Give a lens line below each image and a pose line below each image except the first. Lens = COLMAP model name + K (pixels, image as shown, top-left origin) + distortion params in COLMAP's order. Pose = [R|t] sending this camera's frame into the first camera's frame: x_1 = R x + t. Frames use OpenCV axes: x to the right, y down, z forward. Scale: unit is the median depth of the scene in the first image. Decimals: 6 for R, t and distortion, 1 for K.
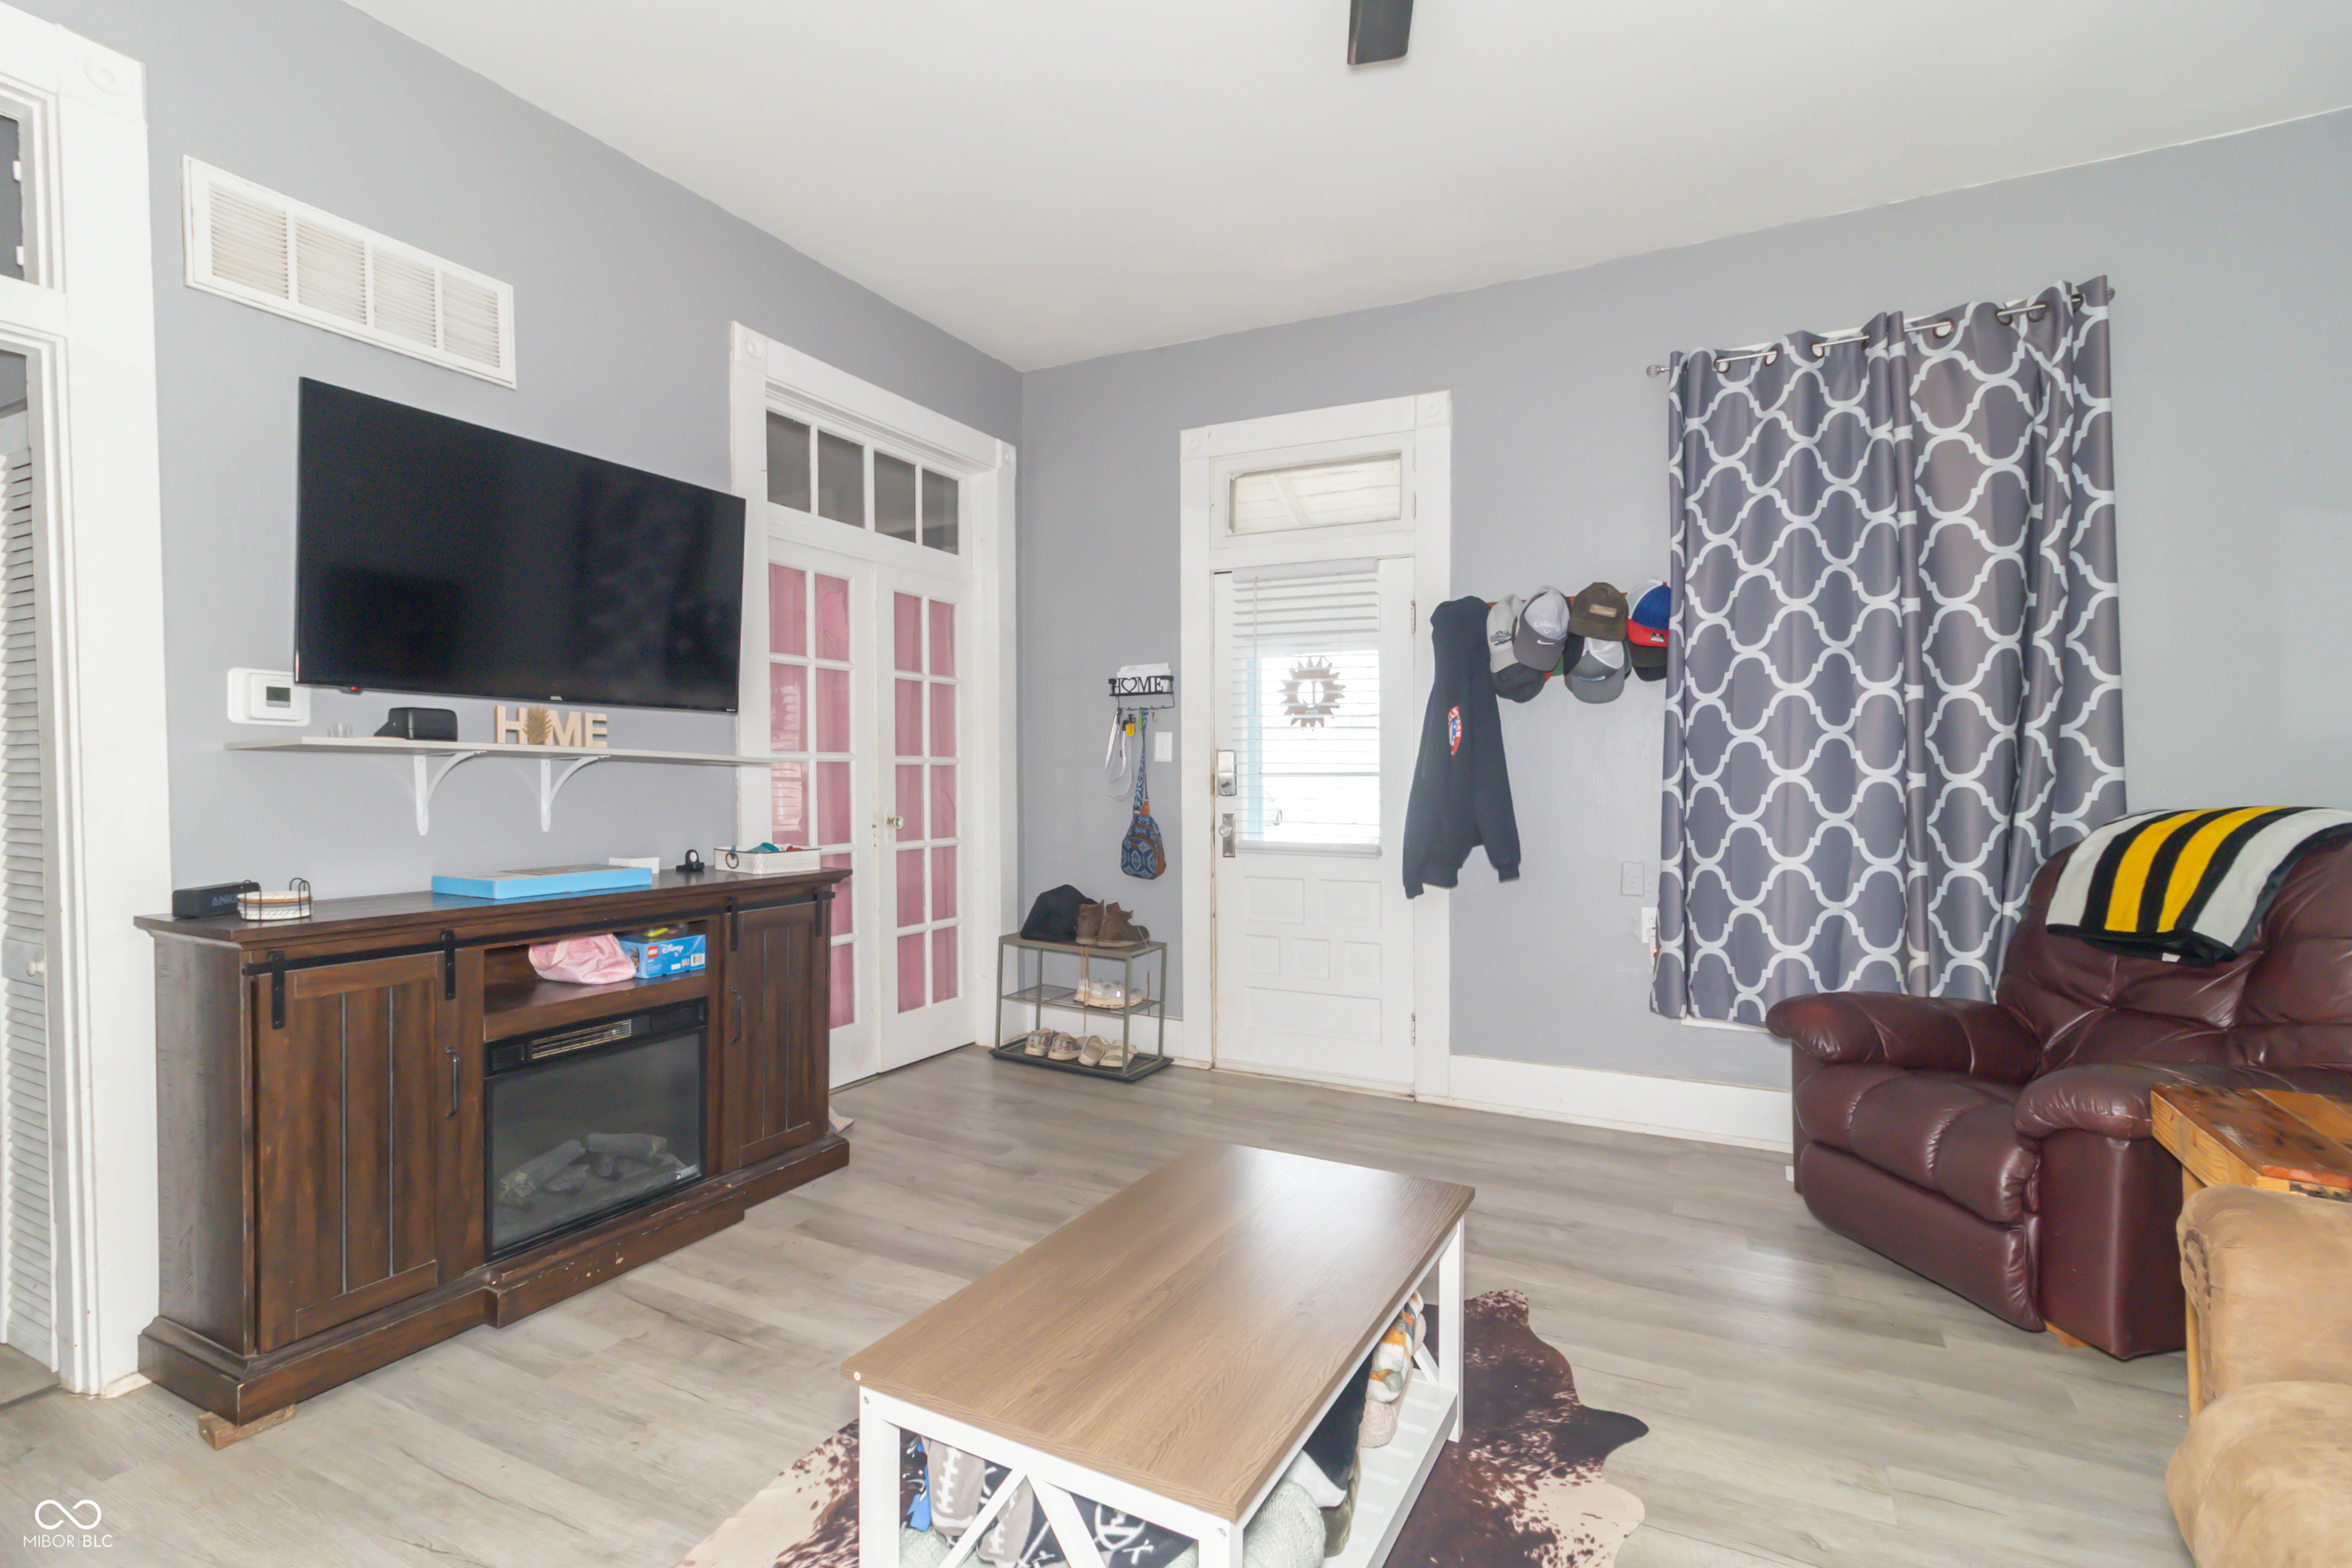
lens RADIAL K [[1115.7, 0, 1206.2], [0, 1115.7, 784.3], [0, 0, 1]] dist [0.001992, 0.000724]
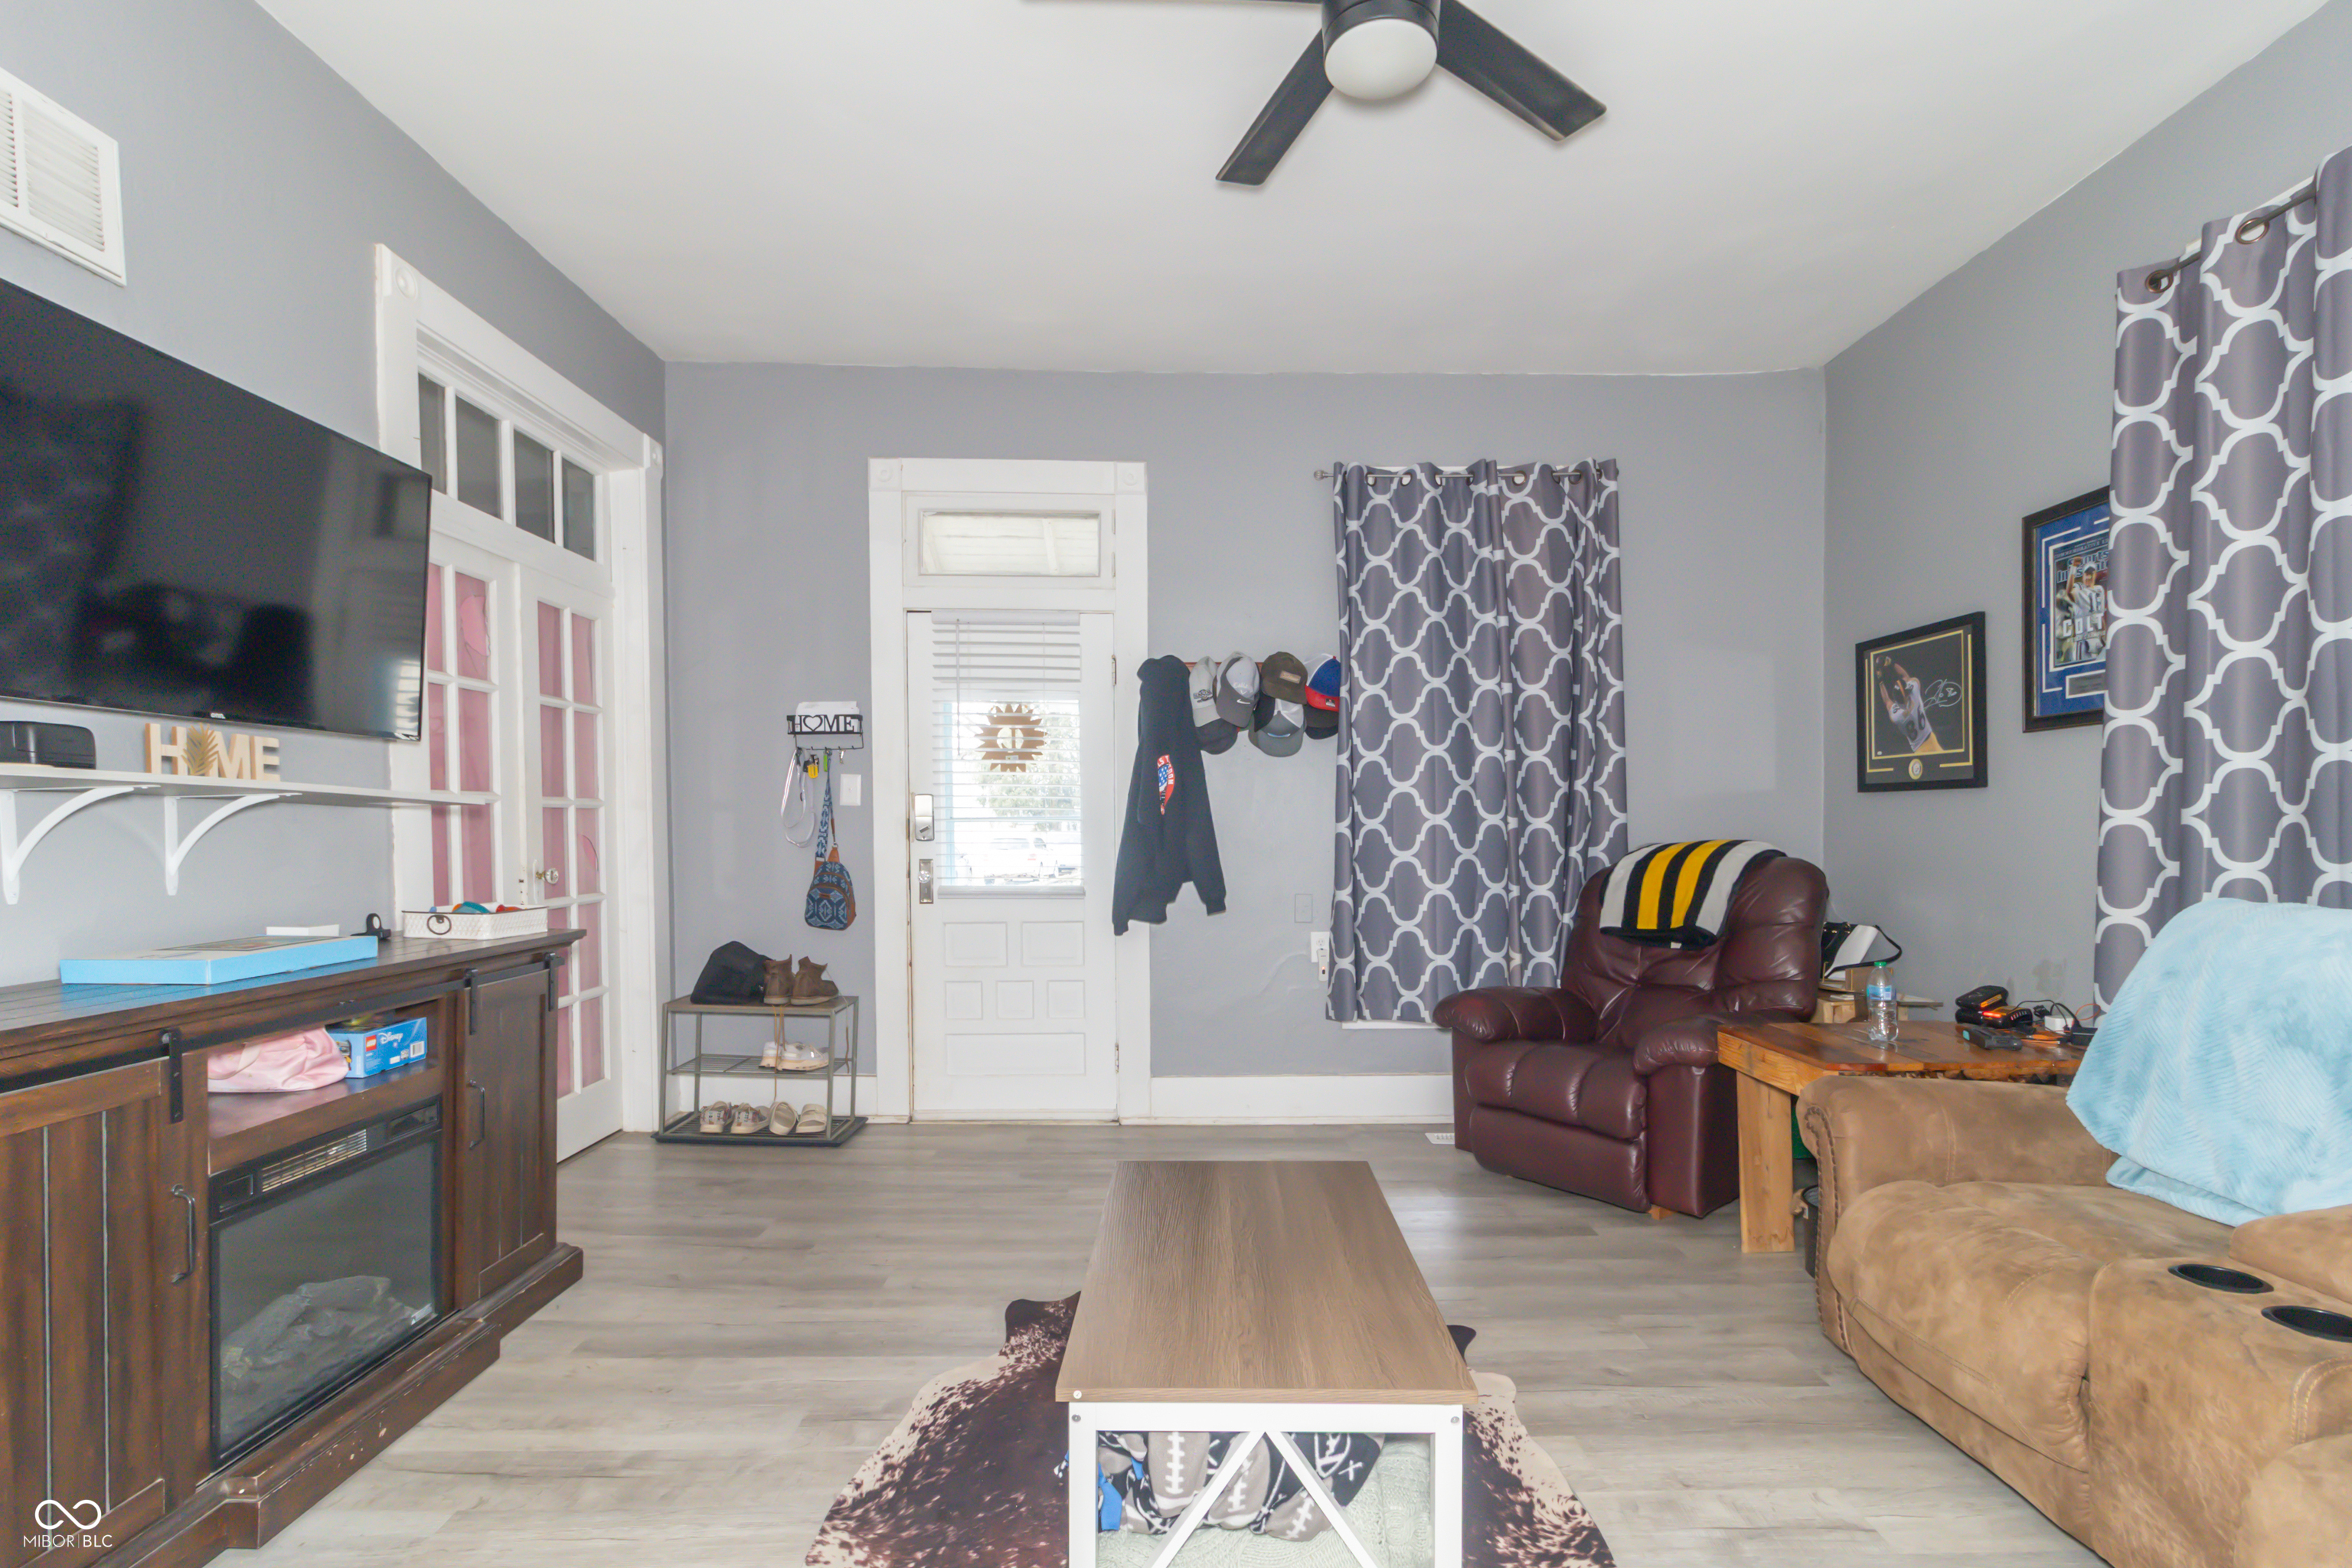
lens RADIAL K [[1115.7, 0, 1262.7], [0, 1115.7, 833.6], [0, 0, 1]] dist [0.001992, 0.000724]
pose [[0.872910, -0.006534, 0.487838, -0.254658], [0.005027, 0.999978, 0.004399, 0.001605], [-0.487856, -0.001388, 0.872923, 0.003488]]
